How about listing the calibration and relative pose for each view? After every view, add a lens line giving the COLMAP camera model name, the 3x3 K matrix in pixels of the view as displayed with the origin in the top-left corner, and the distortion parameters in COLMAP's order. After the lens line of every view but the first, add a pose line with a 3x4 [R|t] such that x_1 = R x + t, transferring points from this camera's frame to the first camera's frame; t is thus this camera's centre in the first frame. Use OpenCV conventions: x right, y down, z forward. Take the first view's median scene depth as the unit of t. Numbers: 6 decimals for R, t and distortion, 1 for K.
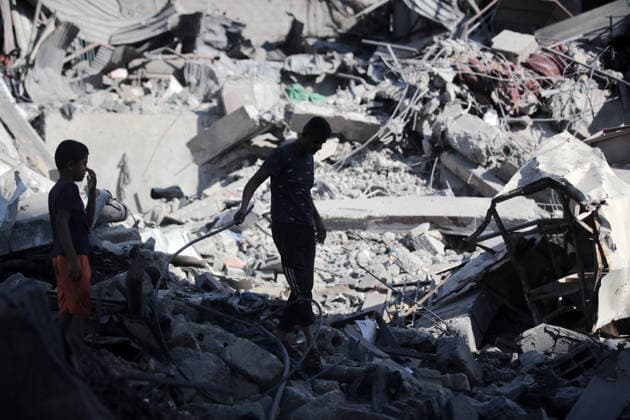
lens RADIAL K [[1728.7, 0, 316.0], [0, 1728.7, 211.3], [0, 0, 1]] dist [-0.142584, 0.000000]
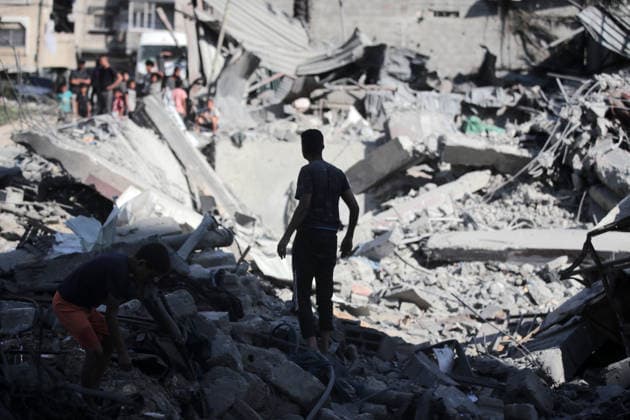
lens RADIAL K [[1728.7, 0, 314.6], [0, 1728.7, 206.6], [0, 0, 1]] dist [-0.142584, 0.000000]
pose [[0.989820, 0.020325, -0.140867, 0.054413], [-0.023193, 0.999555, -0.018747, 0.000135], [0.140423, 0.021823, 0.989851, -0.012168]]
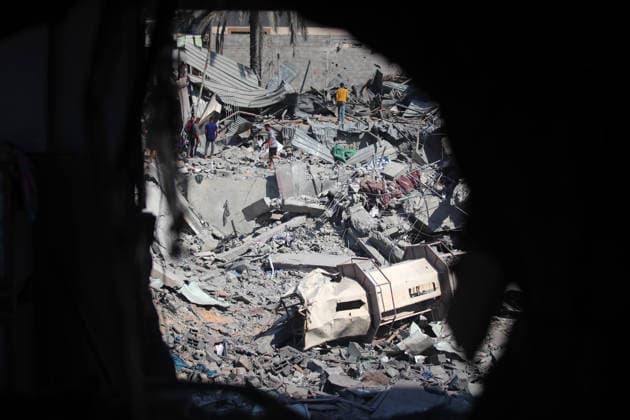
lens RADIAL K [[1728.7, 0, 314.9], [0, 1728.7, 211.6], [0, 0, 1]] dist [-0.142584, 0.000000]
pose [[0.979640, 0.037258, -0.197272, 0.447220], [-0.013075, 0.992382, 0.122501, -0.310779], [0.200334, -0.117428, 0.972665, -1.076782]]
